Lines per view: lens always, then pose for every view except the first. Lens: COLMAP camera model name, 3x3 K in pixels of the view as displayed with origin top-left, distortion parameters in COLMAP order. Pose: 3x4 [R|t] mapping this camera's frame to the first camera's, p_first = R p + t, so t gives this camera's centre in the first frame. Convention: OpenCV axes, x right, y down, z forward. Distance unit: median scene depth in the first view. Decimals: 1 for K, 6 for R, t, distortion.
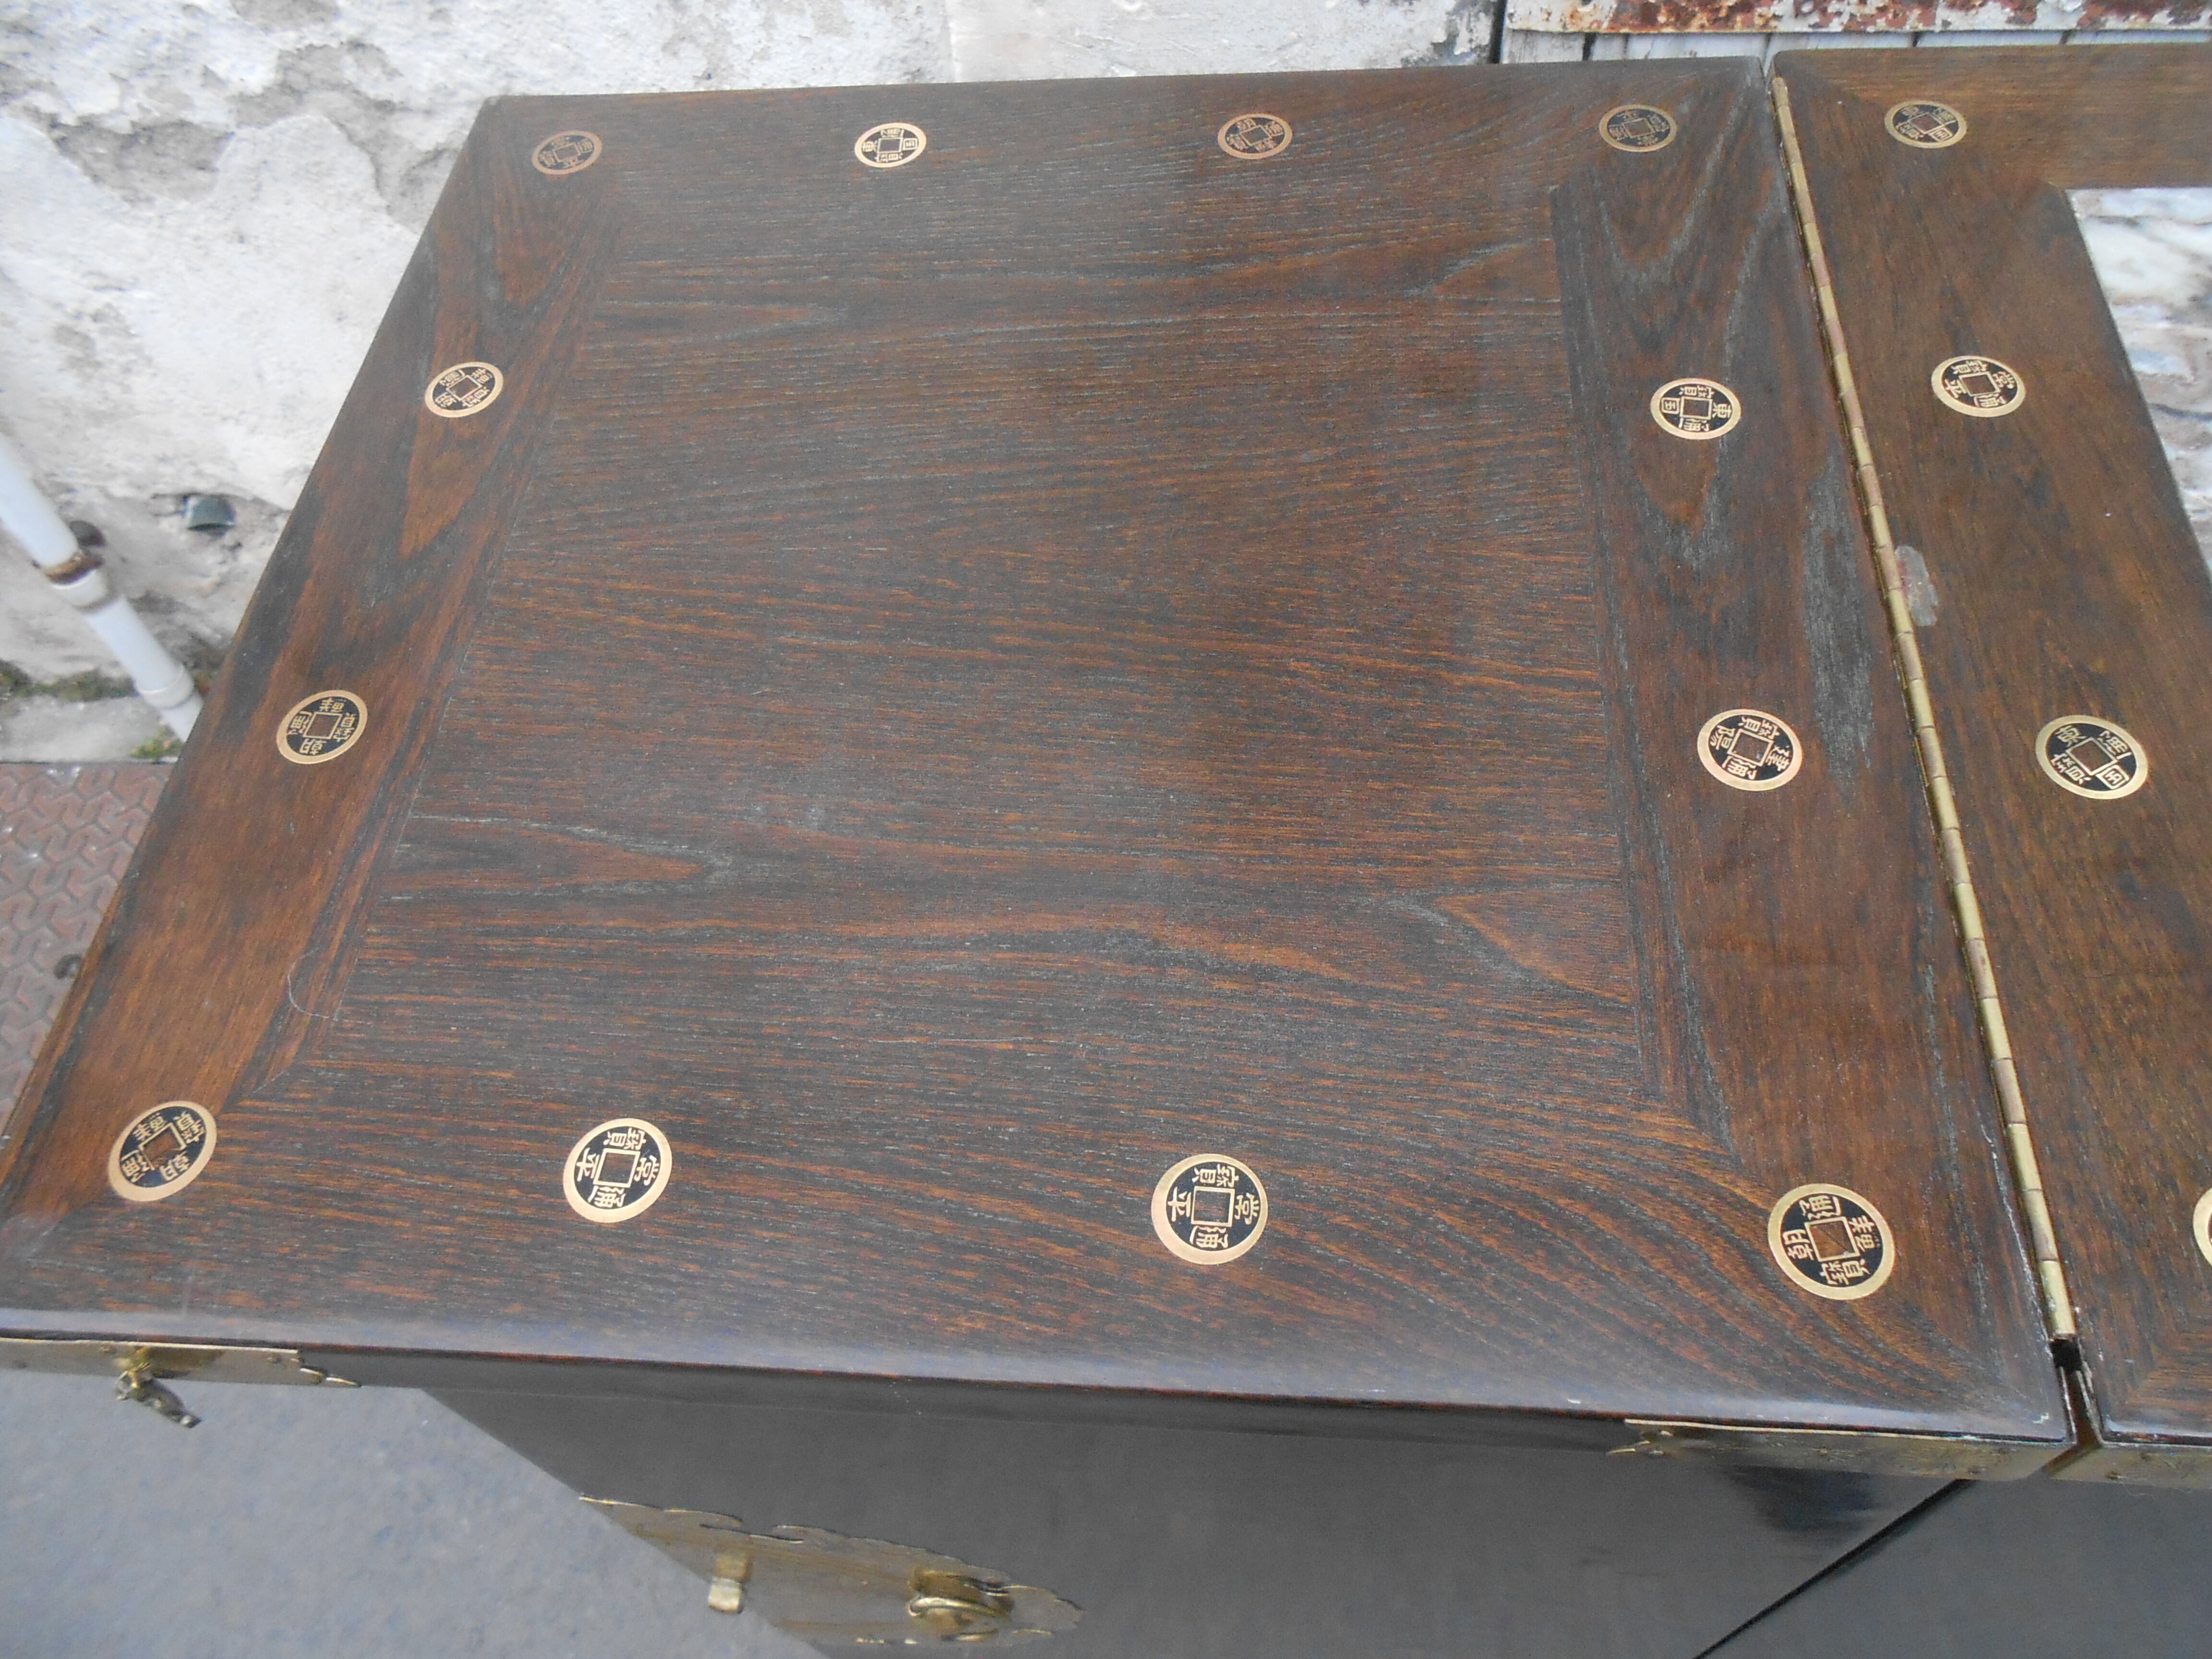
lens RADIAL K [[1685.0, 0, 1114.4], [0, 1685.0, 825.0], [0, 0, 1]] dist [-0.032411, 0.045323]
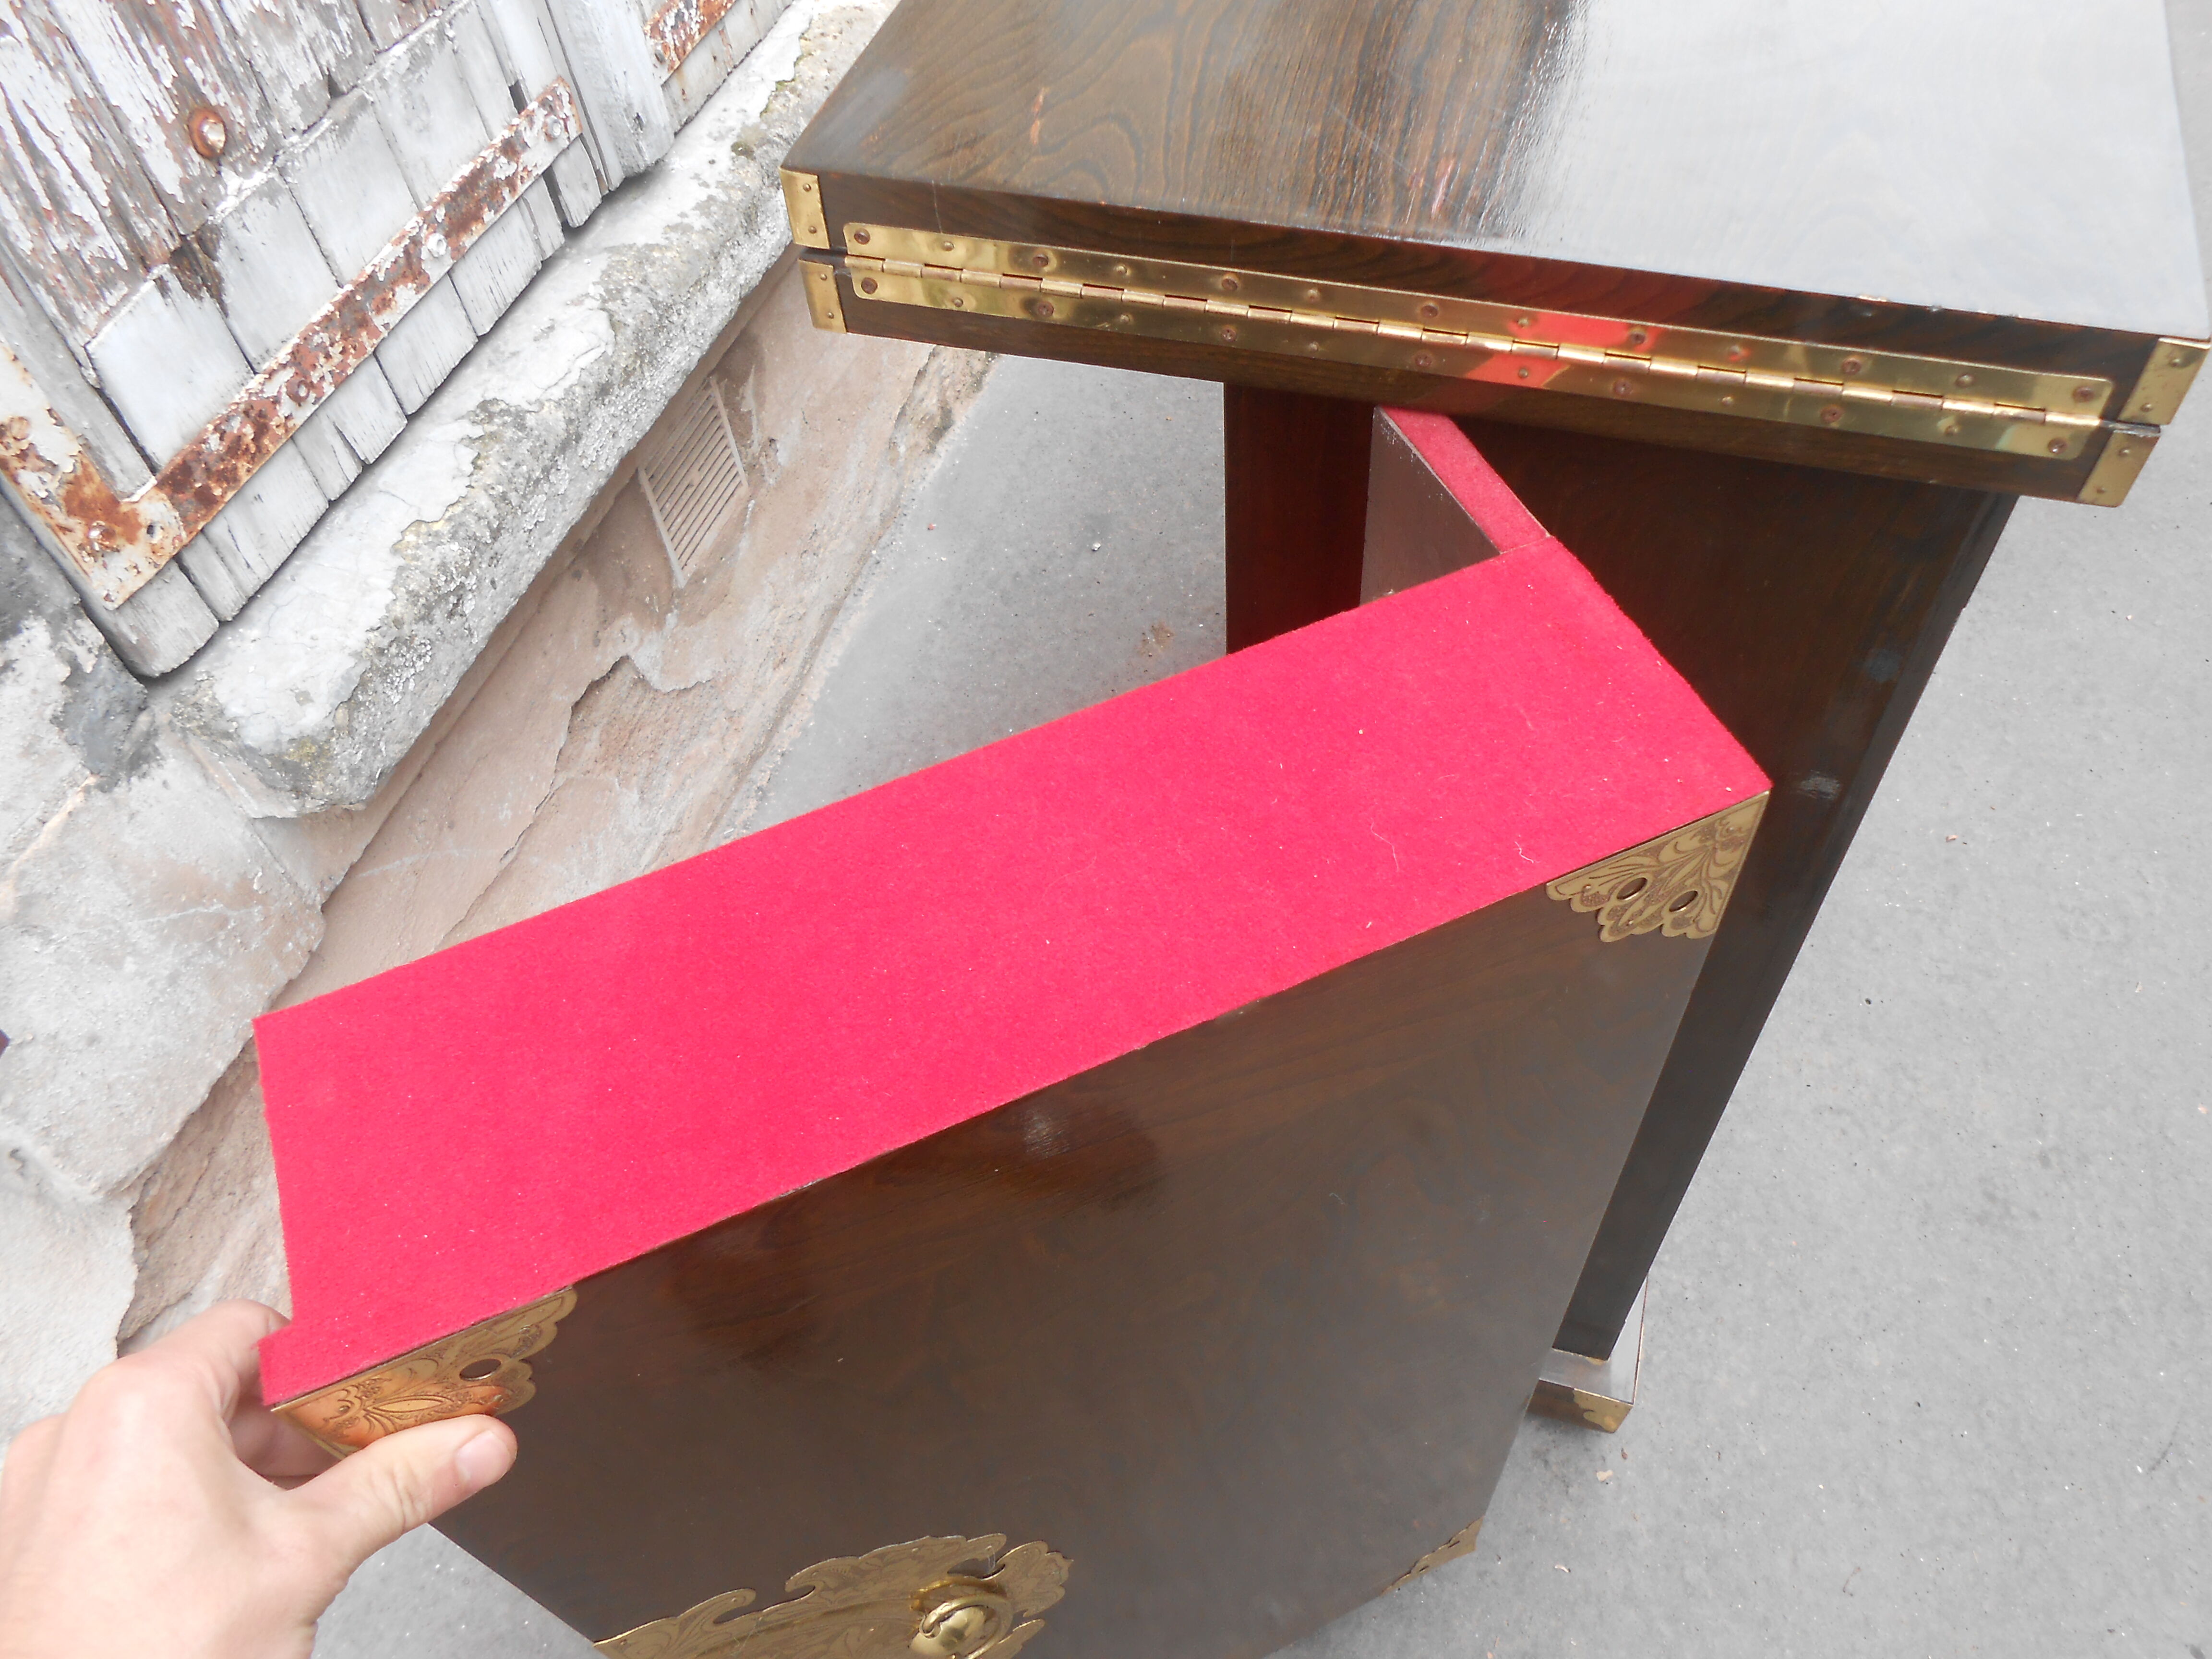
lens RADIAL K [[1685.0, 0, 1117.7], [0, 1685.0, 814.3], [0, 0, 1]] dist [-0.032411, 0.045323]
pose [[0.235190, -0.733140, 0.638115, -0.285749], [0.834579, 0.488827, 0.254020, -0.211707], [-0.498160, 0.472814, 0.726831, 0.154341]]
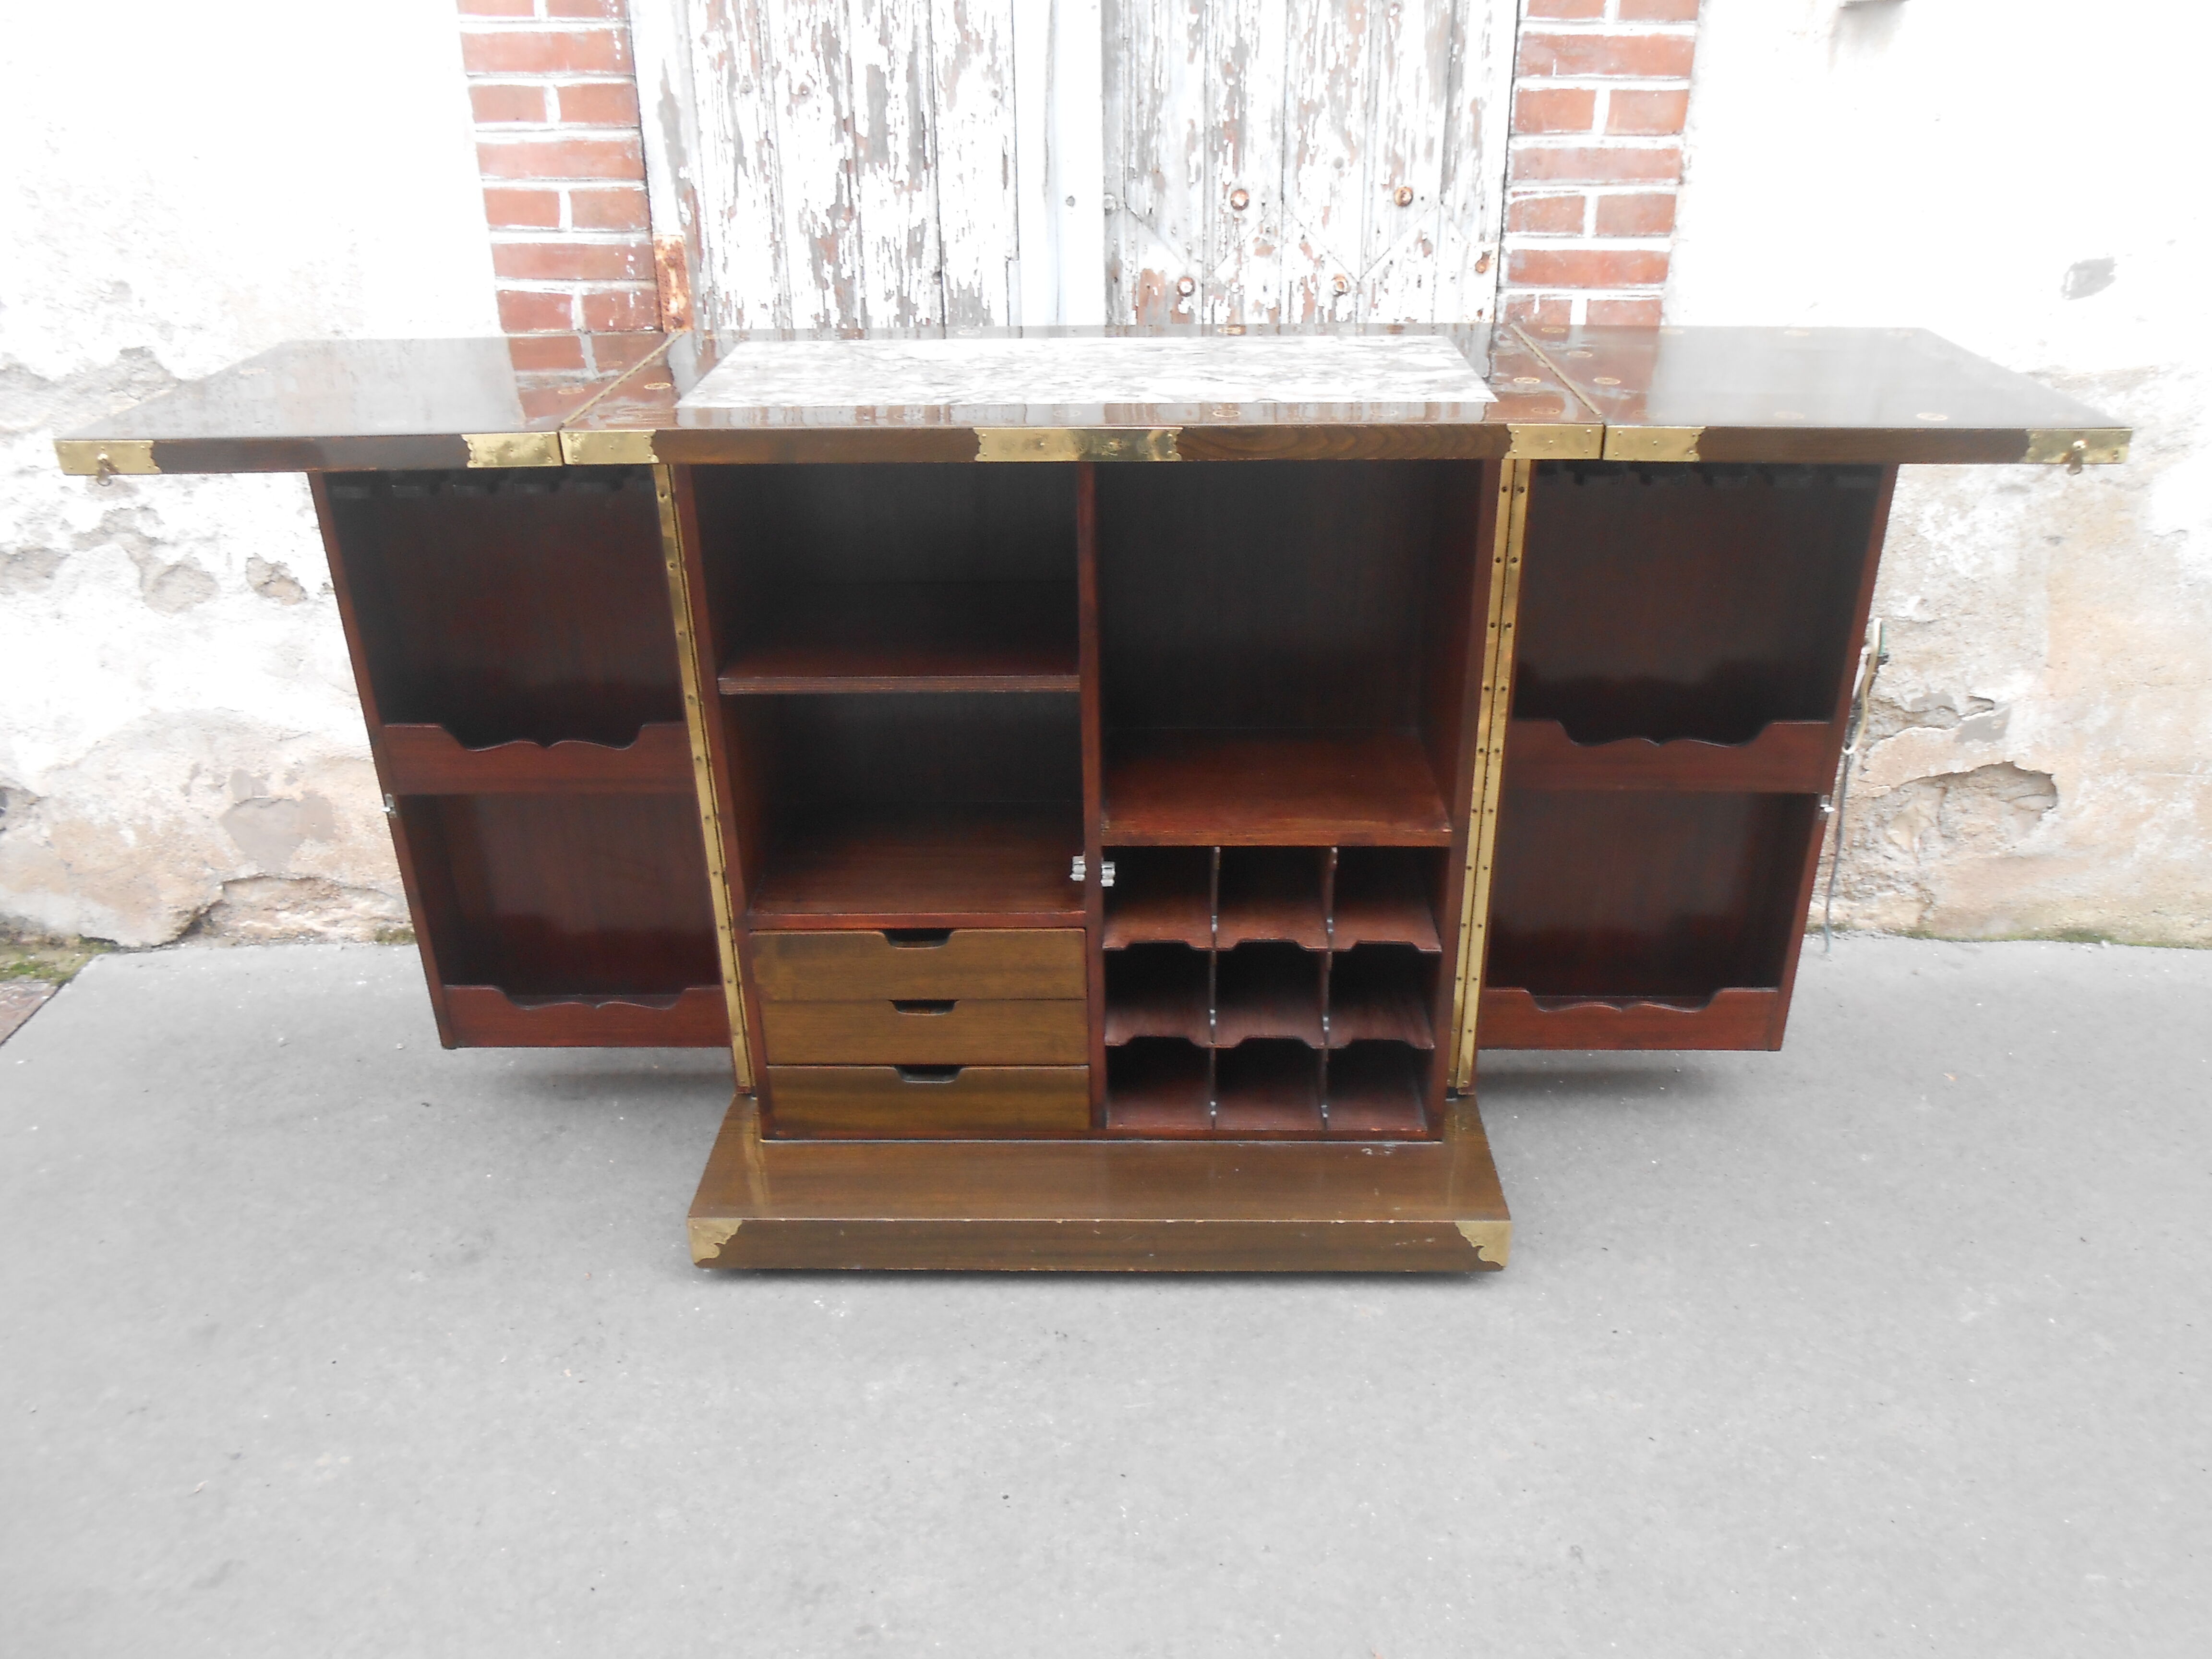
lens RADIAL K [[1685.0, 0, 1096.7], [0, 1685.0, 842.9], [0, 0, 1]] dist [-0.032411, 0.045323]
pose [[0.996764, 0.026906, 0.075753, 0.635707], [0.014551, 0.866375, -0.499182, 1.047533], [-0.079061, 0.498668, 0.863180, -0.736504]]
